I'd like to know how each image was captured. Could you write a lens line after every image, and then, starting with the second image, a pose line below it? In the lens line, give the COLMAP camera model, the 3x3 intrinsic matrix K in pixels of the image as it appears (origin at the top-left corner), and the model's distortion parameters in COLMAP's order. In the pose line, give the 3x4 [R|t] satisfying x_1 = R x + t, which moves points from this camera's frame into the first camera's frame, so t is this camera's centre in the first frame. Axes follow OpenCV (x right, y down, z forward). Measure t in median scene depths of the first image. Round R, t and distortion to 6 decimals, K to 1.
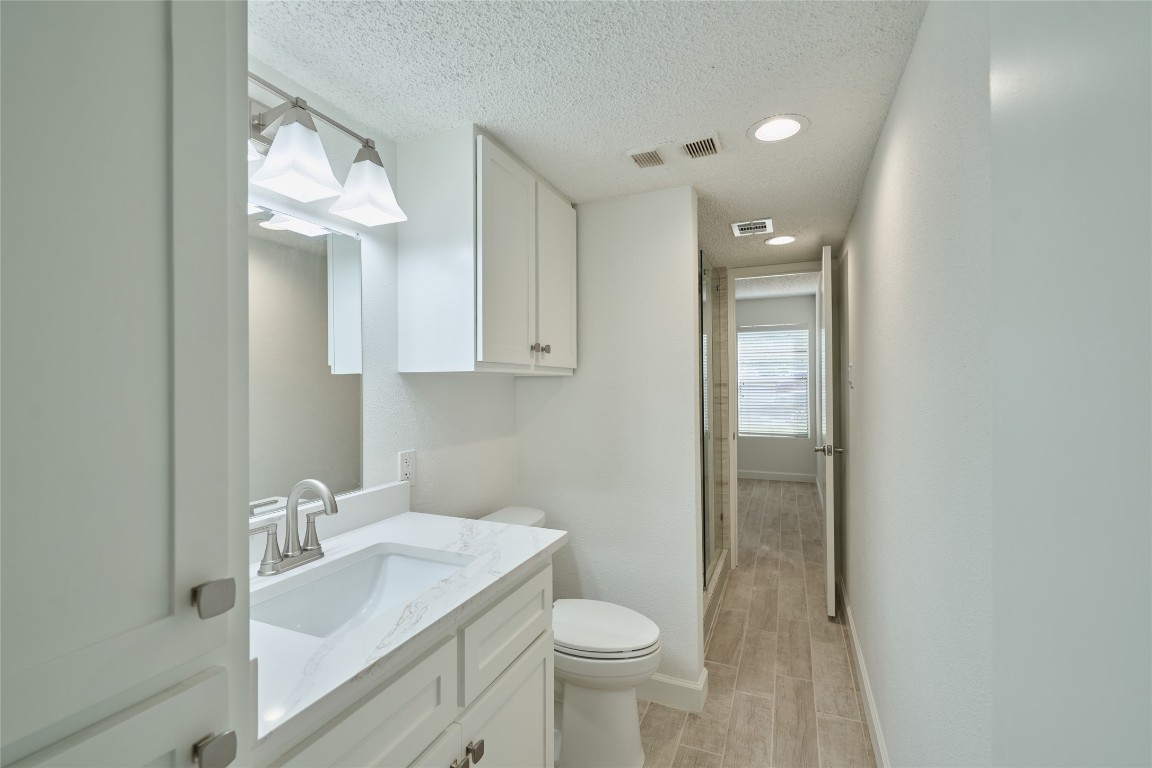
lens RADIAL K [[506.3, 0, 575.6], [0, 506.3, 382.4], [0, 0, 1]] dist [0.000446, -0.000016]
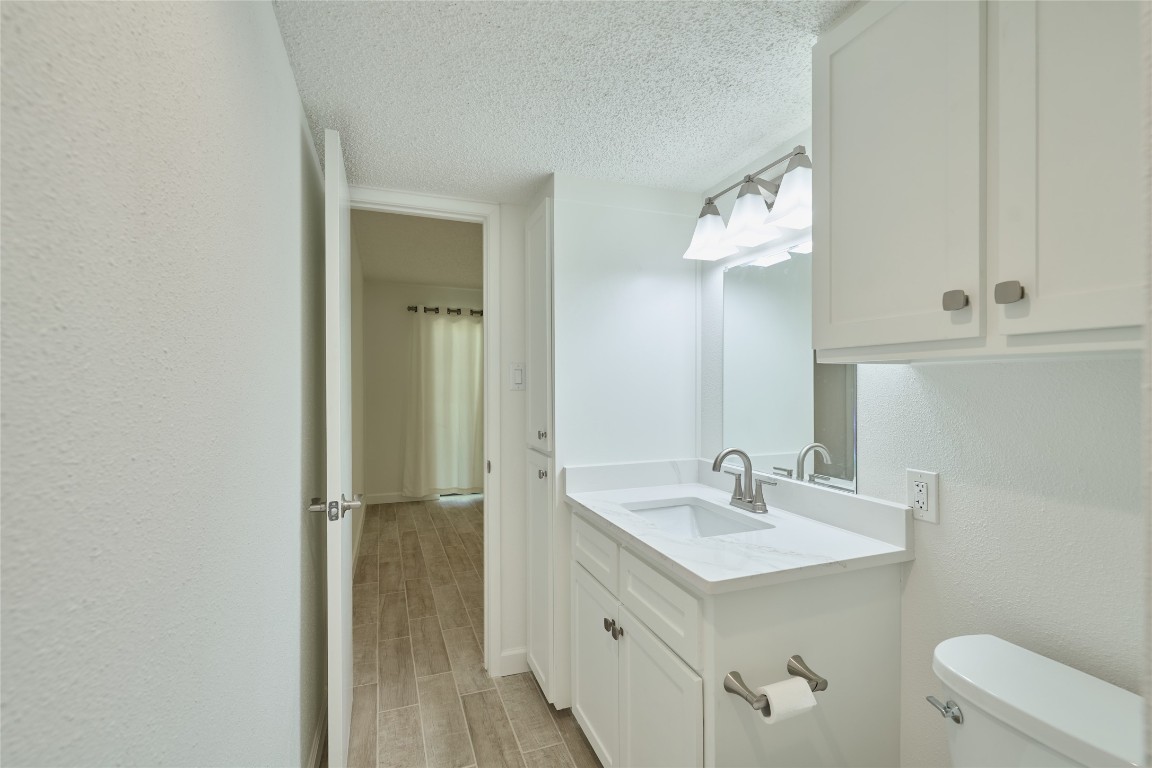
lens RADIAL K [[506.3, 0, 576.4], [0, 506.3, 383.3], [0, 0, 1]] dist [0.000446, -0.000016]
pose [[-0.724556, 0.007446, -0.689176, 0.701296], [0.007519, 0.999968, 0.002899, 0.003203], [0.689175, -0.003082, -0.724588, 1.560914]]
